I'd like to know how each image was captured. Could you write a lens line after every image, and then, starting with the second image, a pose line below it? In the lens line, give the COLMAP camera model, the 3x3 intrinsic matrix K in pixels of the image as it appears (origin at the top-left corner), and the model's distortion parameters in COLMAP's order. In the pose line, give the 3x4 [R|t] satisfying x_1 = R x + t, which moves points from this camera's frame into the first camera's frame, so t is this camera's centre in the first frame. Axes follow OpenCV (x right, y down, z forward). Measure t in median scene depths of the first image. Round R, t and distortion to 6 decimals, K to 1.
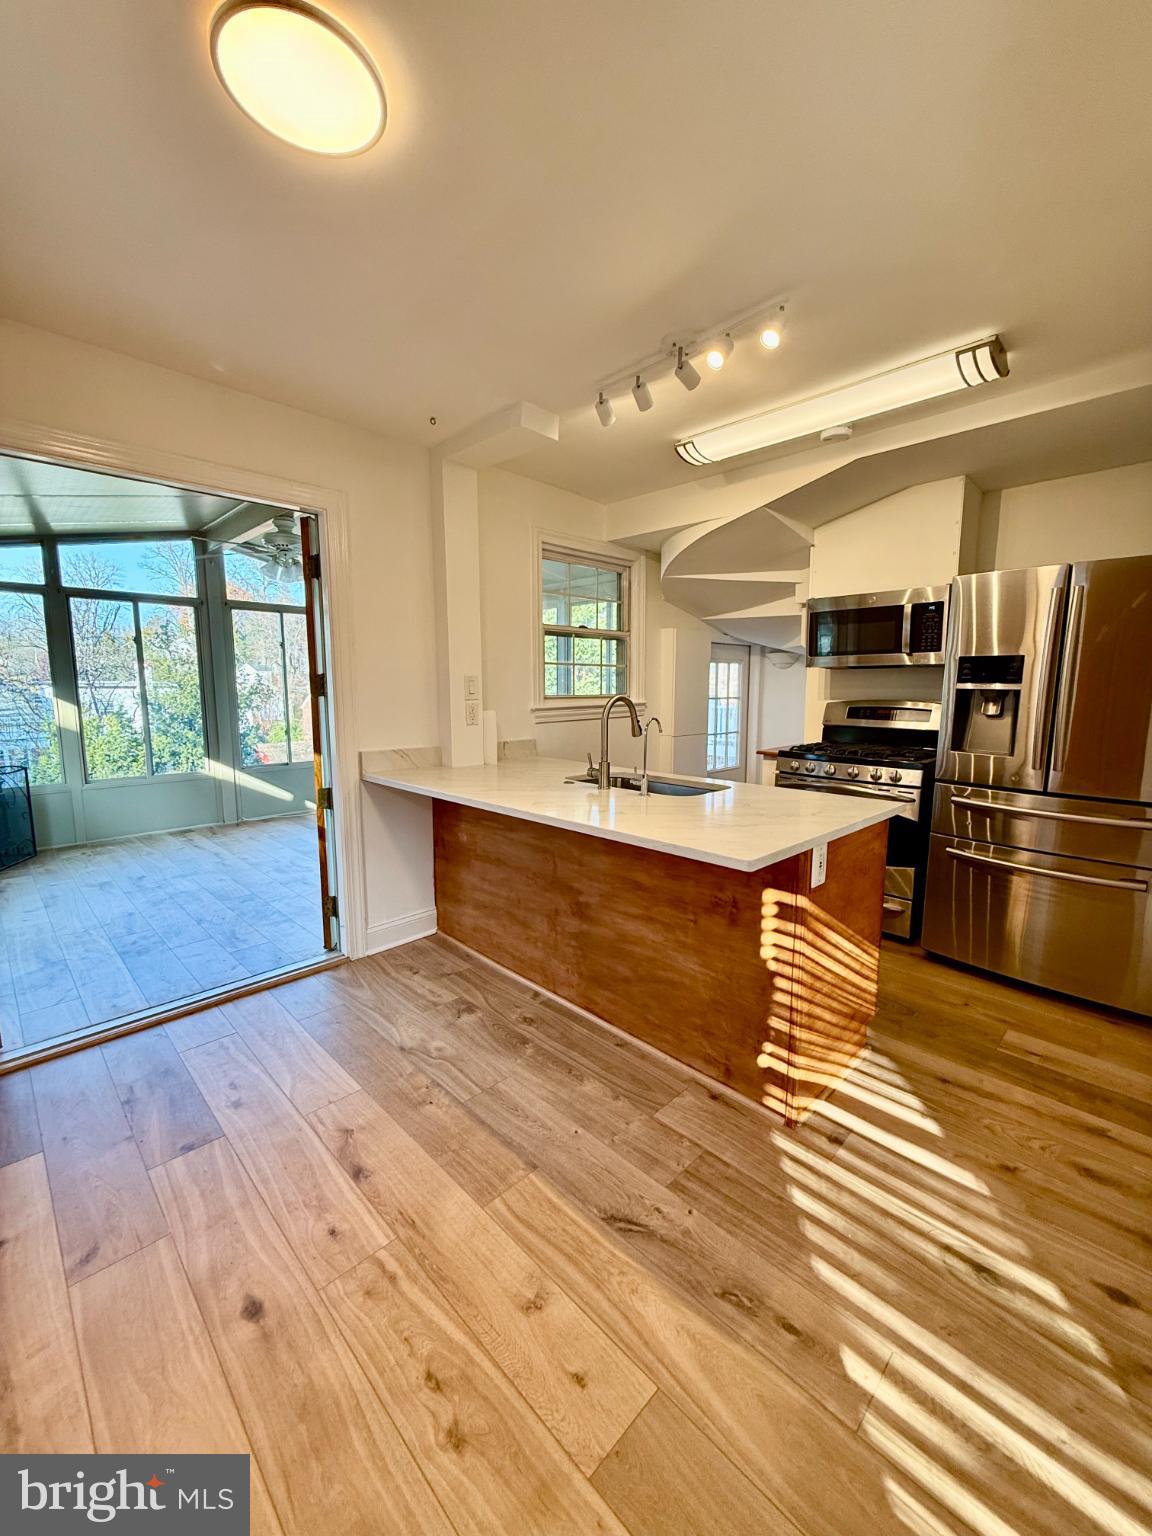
lens RADIAL K [[614.5, 0, 575.0], [0, 614.5, 769.2], [0, 0, 1]] dist [-0.004408, 0.001118]
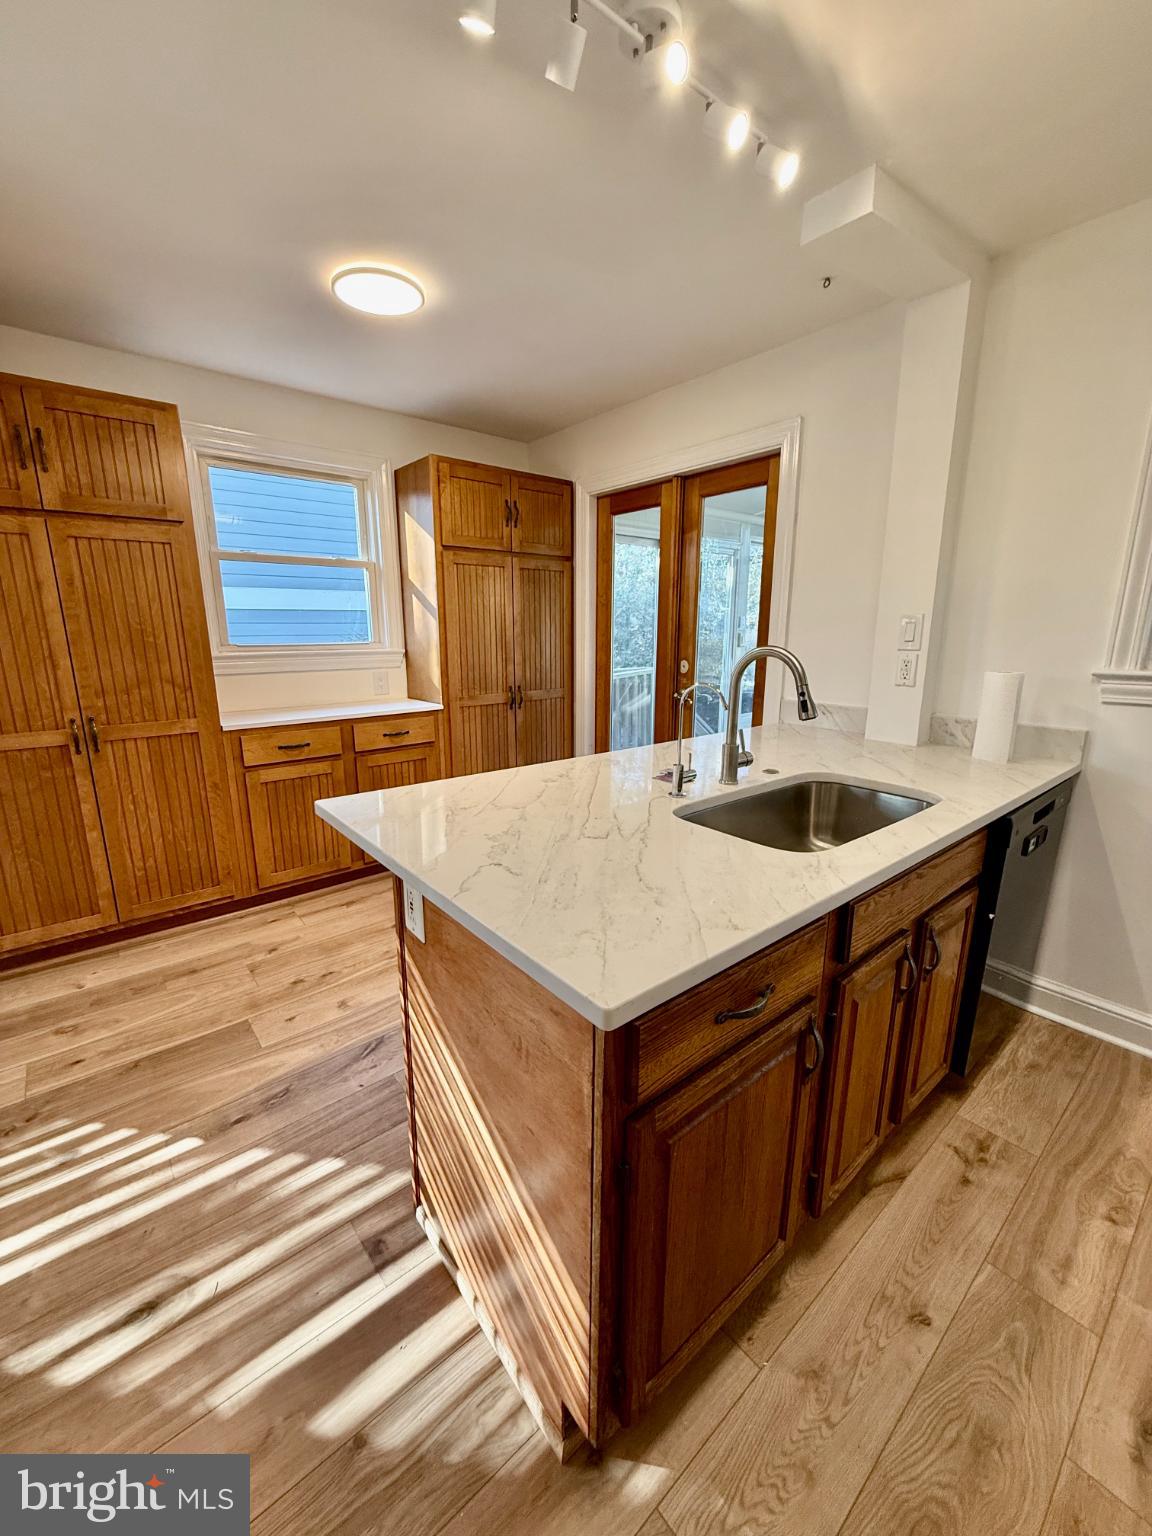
lens RADIAL K [[614.5, 0, 574.3], [0, 614.5, 769.7], [0, 0, 1]] dist [-0.004408, 0.001118]
pose [[-0.093311, 0.225219, -0.969830, 0.851334], [-0.134177, 0.962349, 0.236392, -0.142340], [0.986554, 0.152187, -0.059578, 1.019577]]
